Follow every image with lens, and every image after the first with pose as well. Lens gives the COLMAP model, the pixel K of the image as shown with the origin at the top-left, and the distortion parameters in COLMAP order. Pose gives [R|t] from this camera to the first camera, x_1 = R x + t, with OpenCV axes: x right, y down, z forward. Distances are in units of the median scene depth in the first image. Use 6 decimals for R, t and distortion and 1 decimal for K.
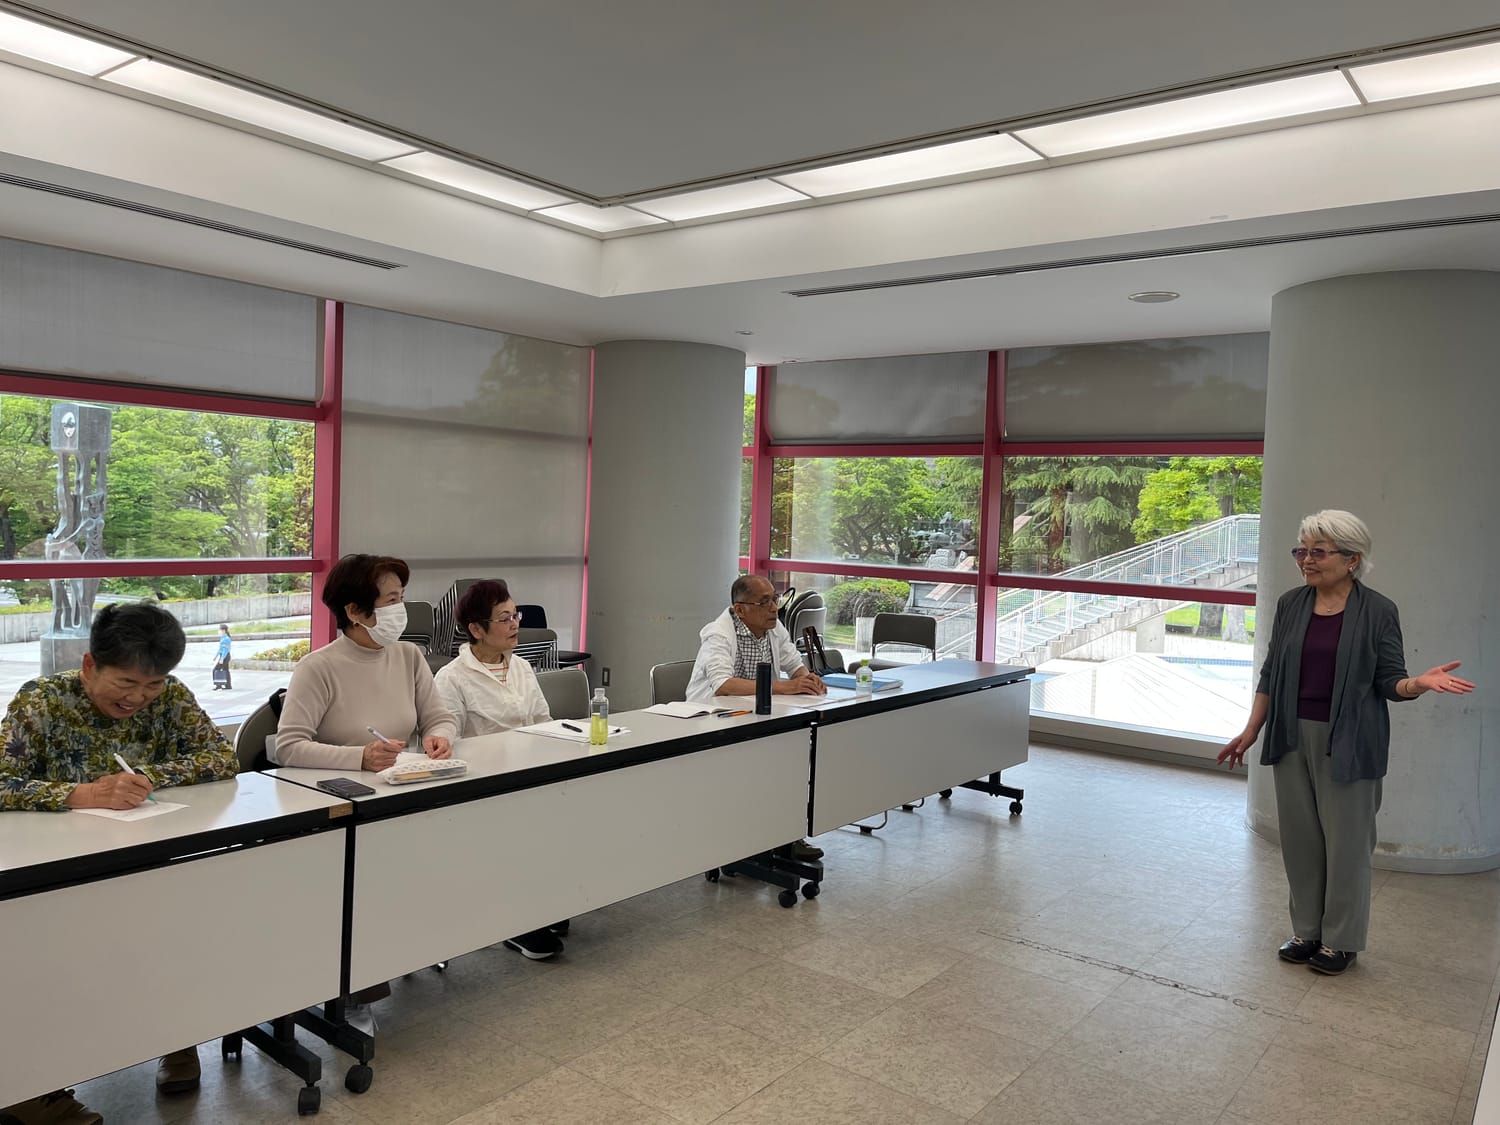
lens RADIAL K [[1086.6, 0, 750.0], [0, 1086.6, 562.5], [0, 0, 1]] dist [-0.001880, -0.003947]
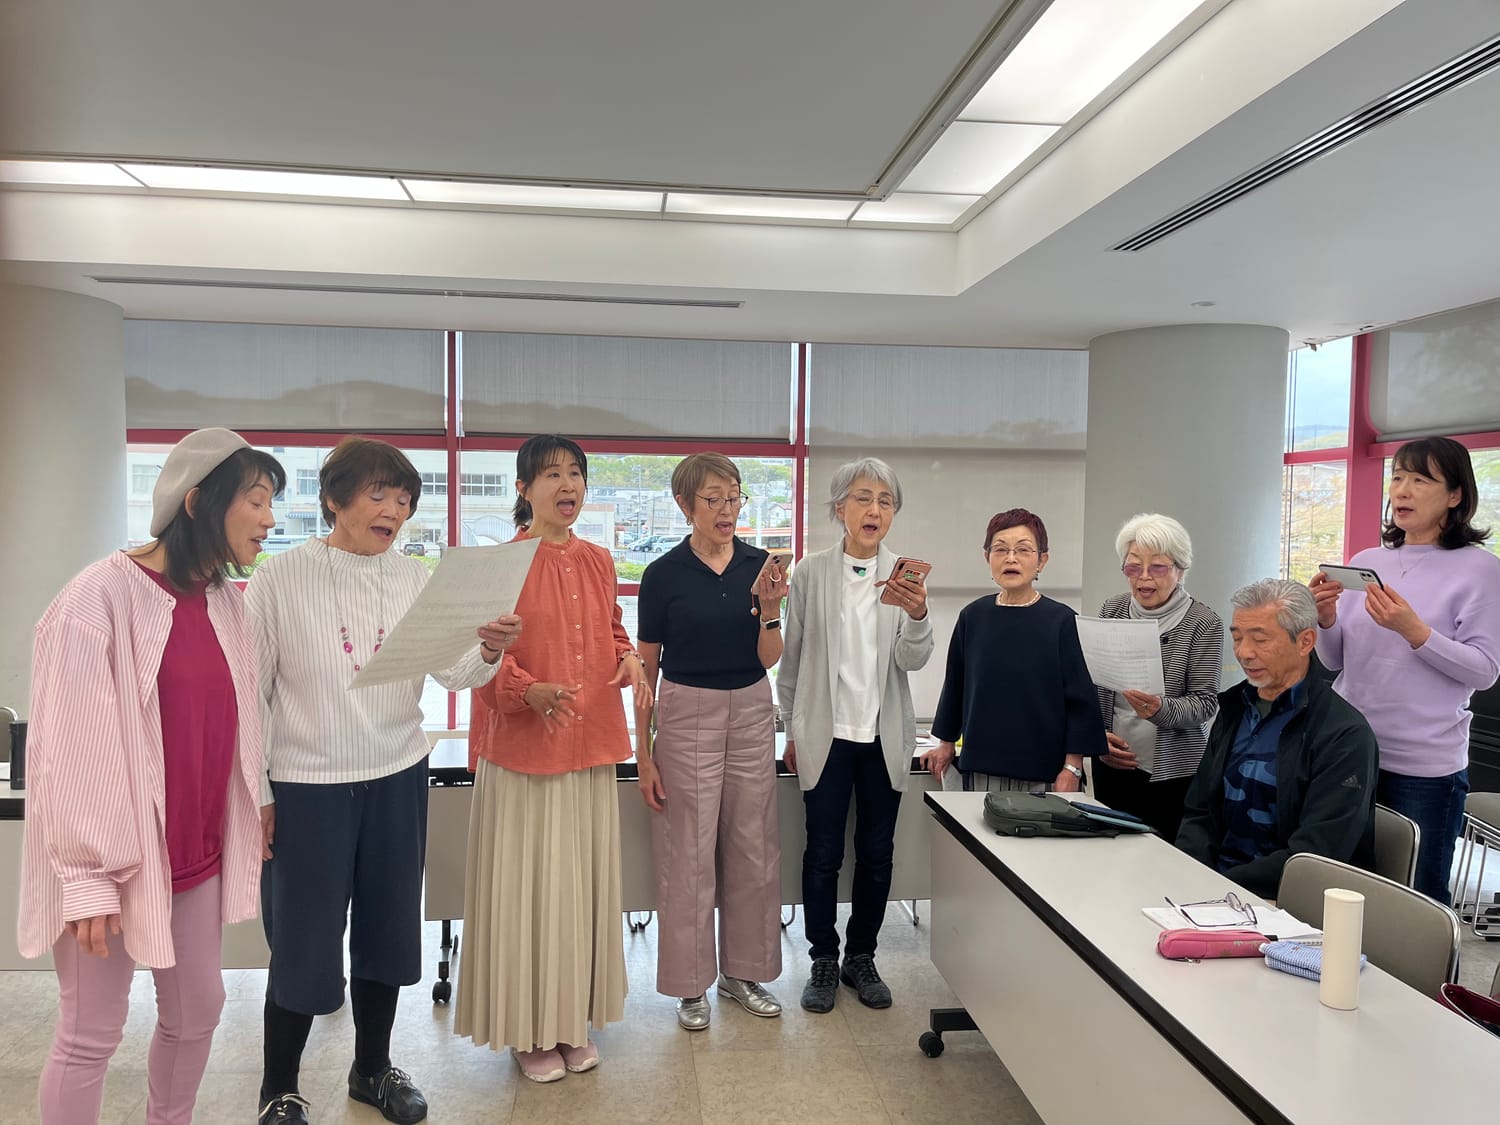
lens RADIAL K [[1086.6, 0, 750.0], [0, 1086.6, 562.5], [0, 0, 1]] dist [-0.001880, -0.003947]
pose [[0.705183, -0.006576, -0.708995, 0.432589], [-0.018392, 0.999451, -0.027564, 0.006019], [0.708786, 0.032478, 0.704675, 0.284605]]
